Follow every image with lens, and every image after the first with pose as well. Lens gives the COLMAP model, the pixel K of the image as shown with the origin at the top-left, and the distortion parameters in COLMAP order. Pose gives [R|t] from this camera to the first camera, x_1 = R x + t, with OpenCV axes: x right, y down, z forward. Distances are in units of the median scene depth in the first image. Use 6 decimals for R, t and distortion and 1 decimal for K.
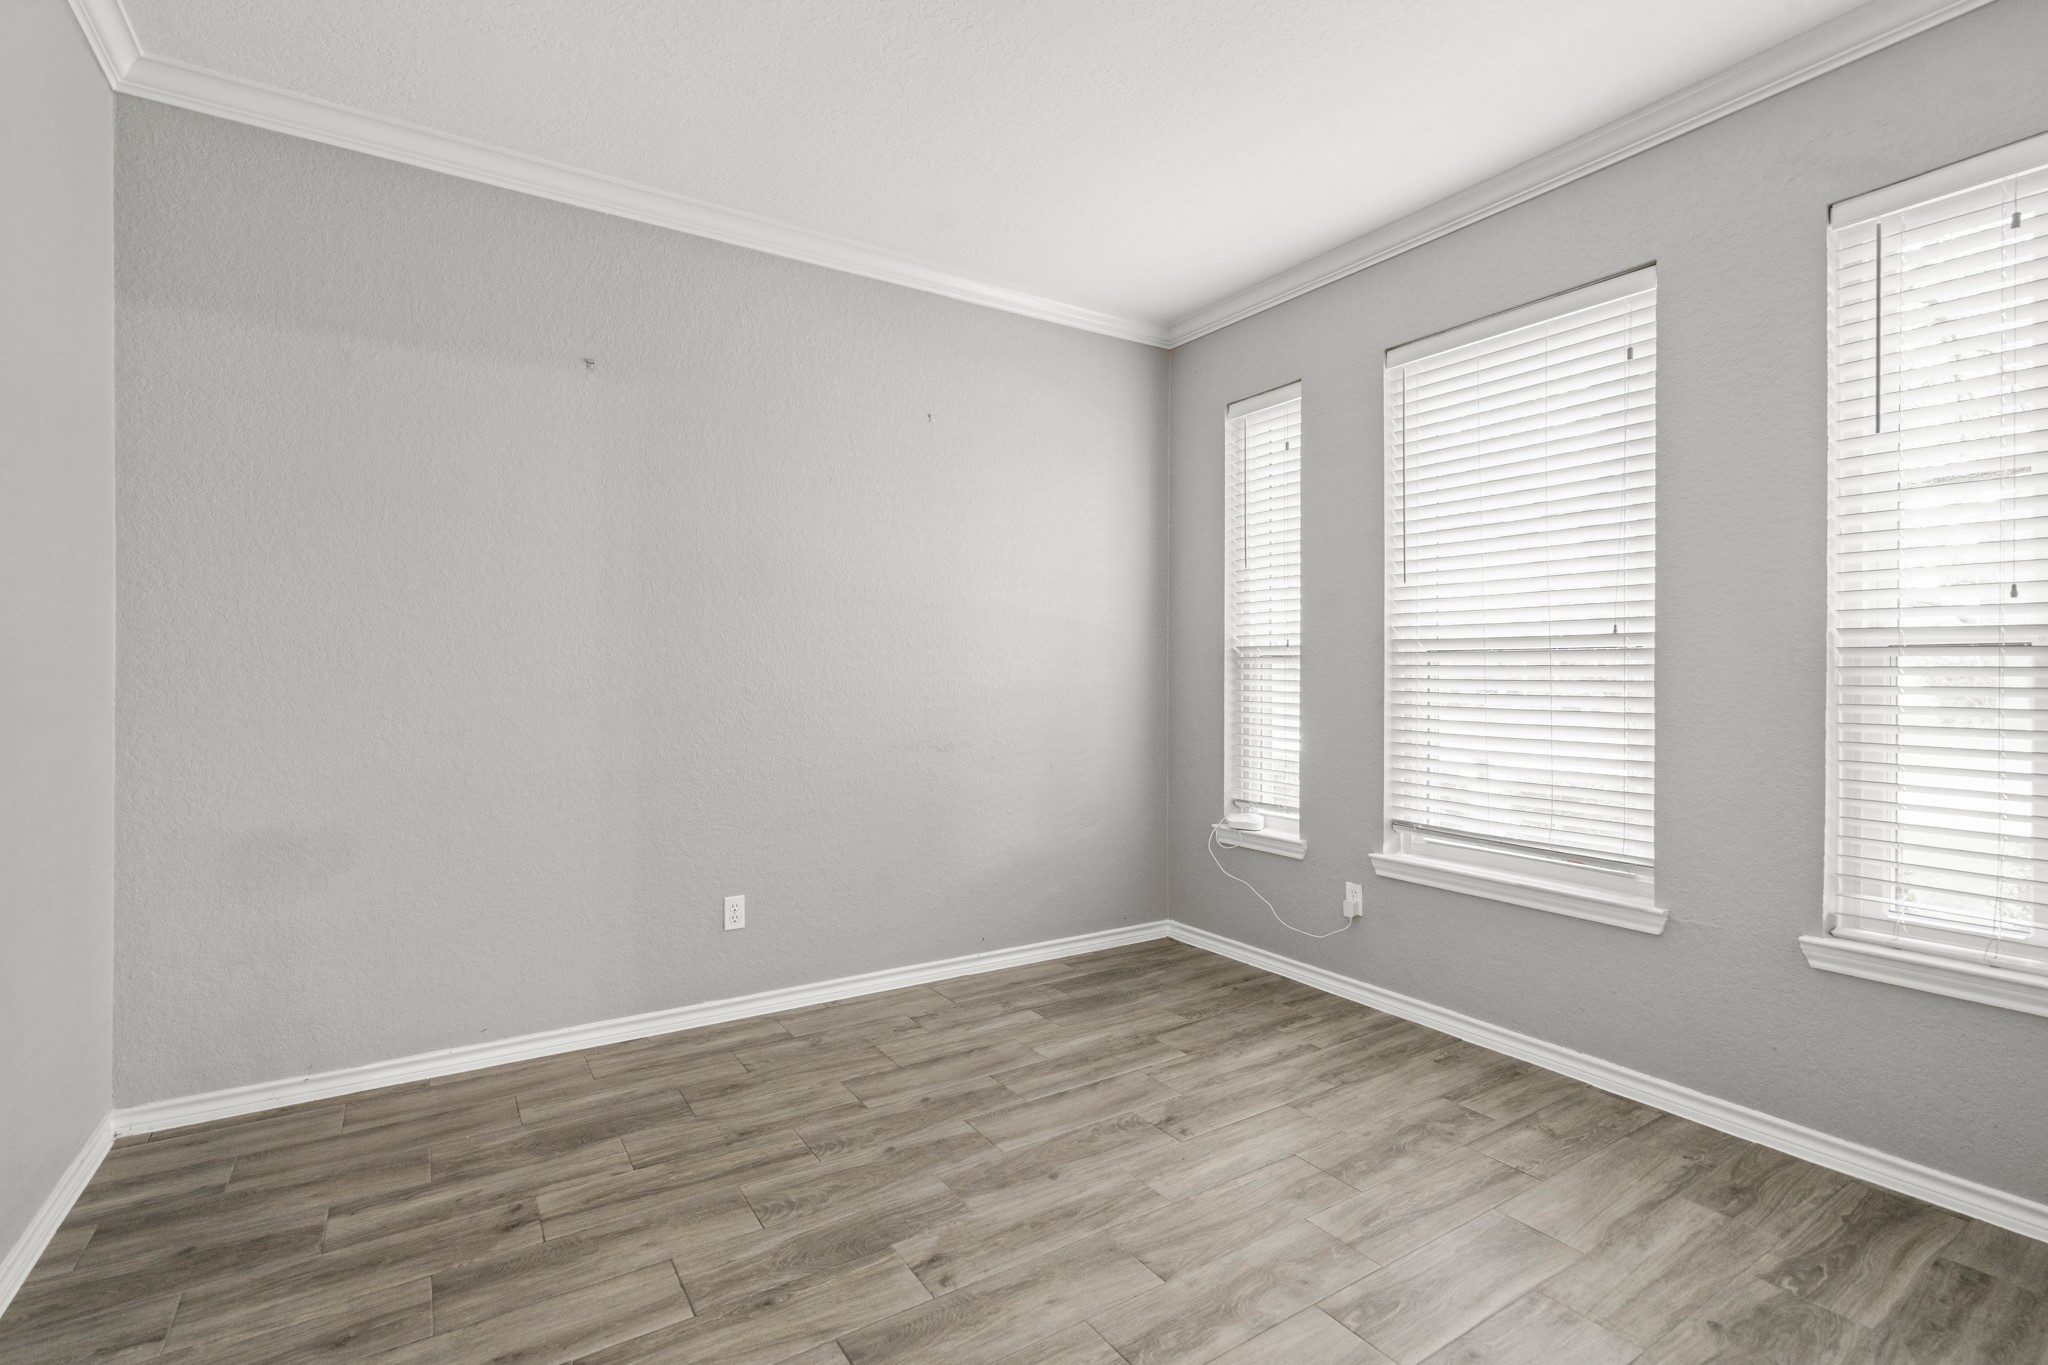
lens RADIAL K [[948.6, 0, 1024.5], [0, 948.6, 685.7], [0, 0, 1]] dist [-0.000849, 0.000478]
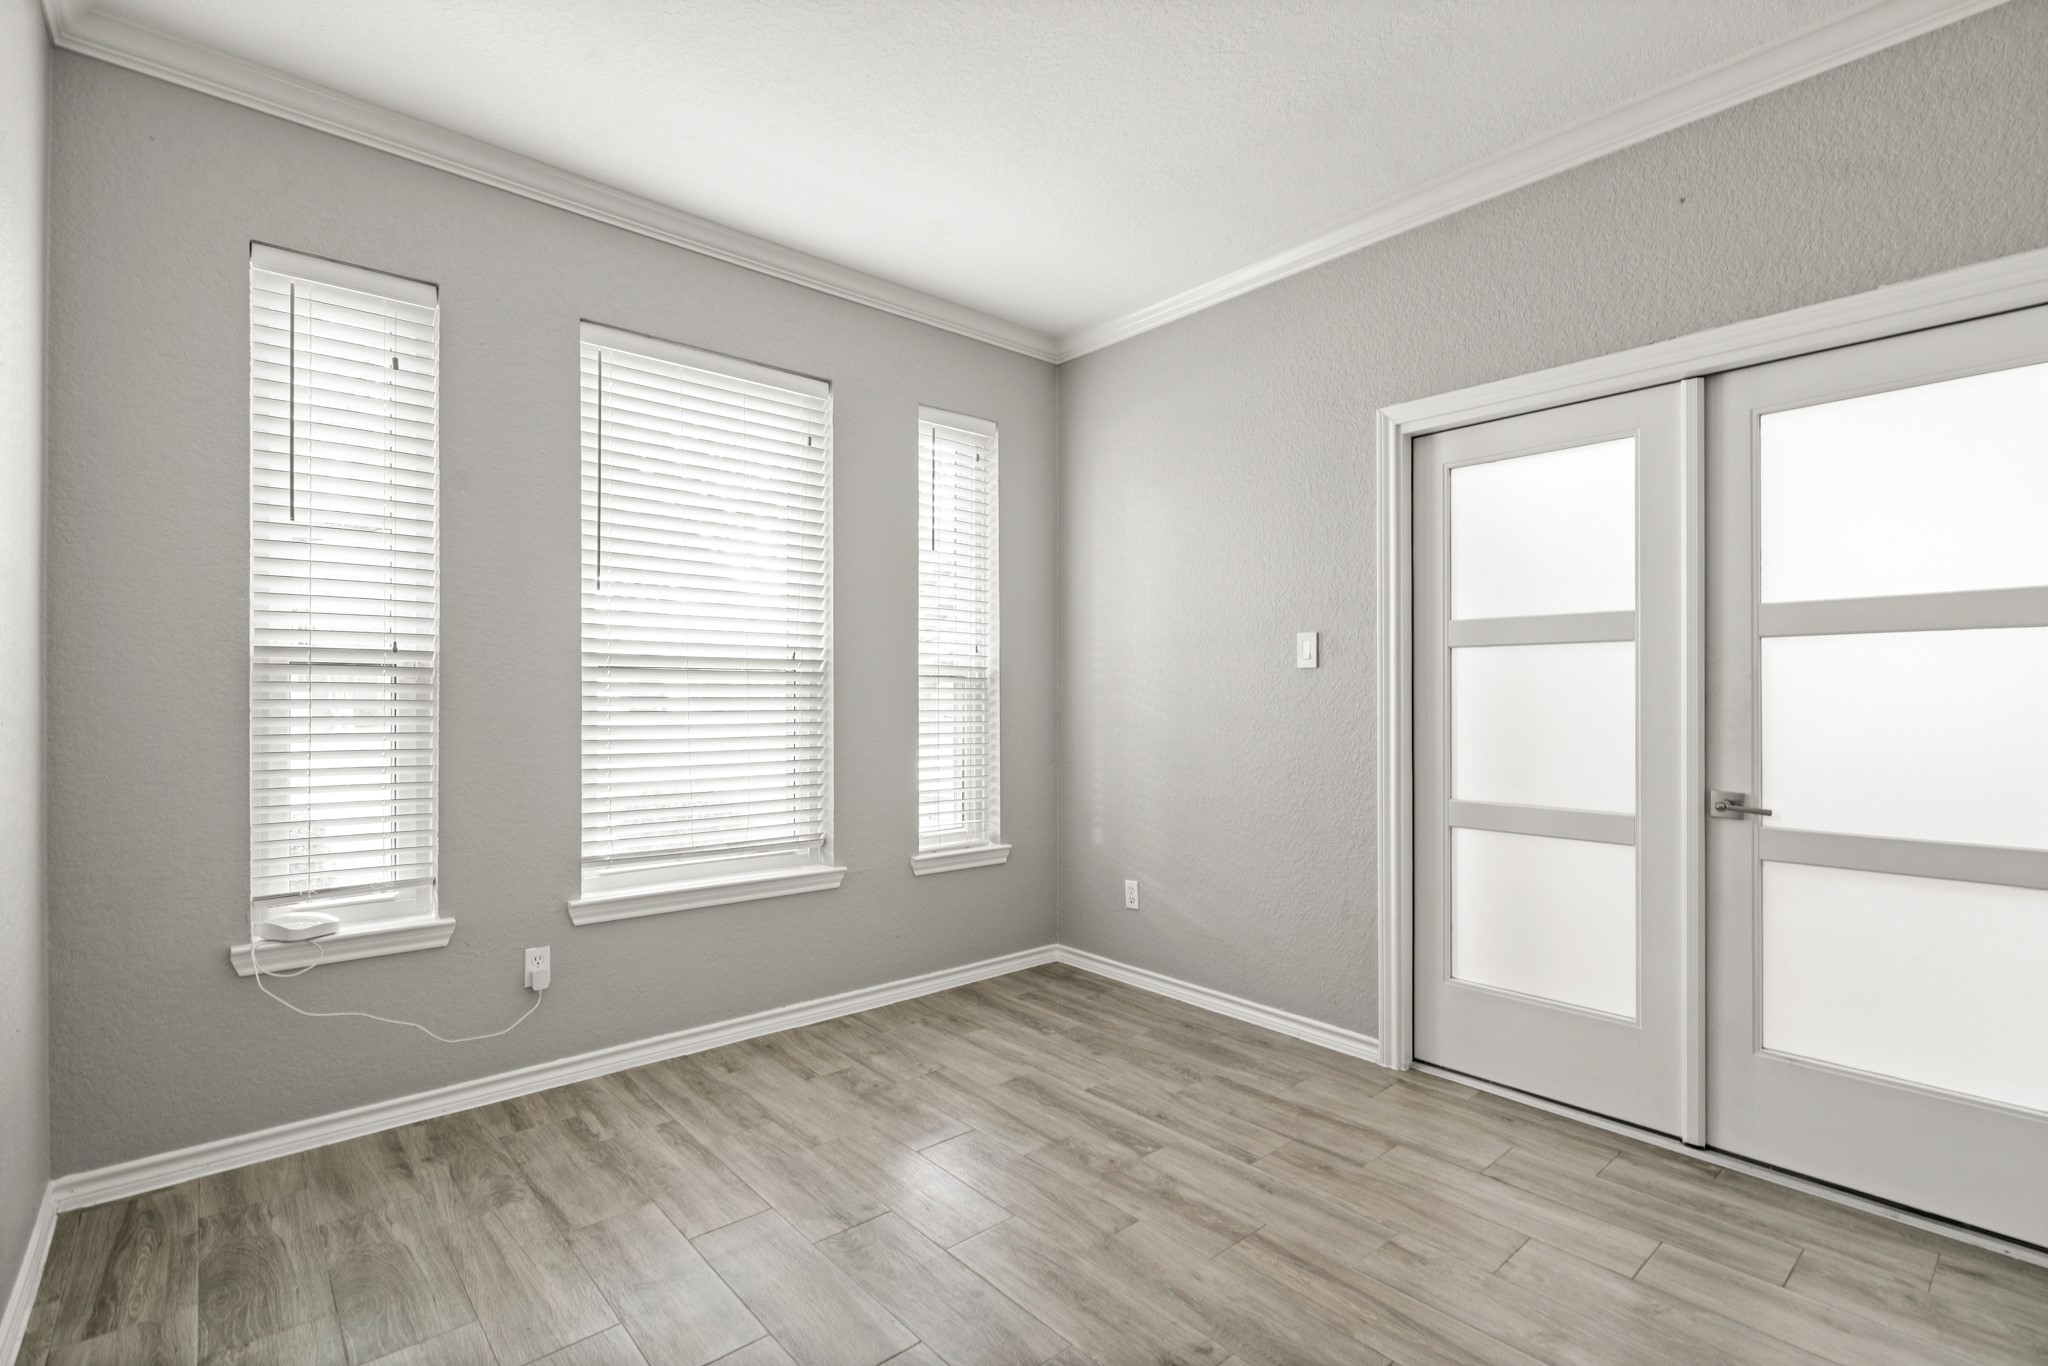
lens RADIAL K [[930.1, 0, 1046.4], [0, 930.1, 694.0], [0, 0, 1]] dist [0.000010, 0.000401]
pose [[-0.145511, -0.002403, 0.989354, -0.594943], [0.011458, 0.999926, 0.004114, -0.009937], [-0.989290, 0.011935, -0.145473, 0.794243]]
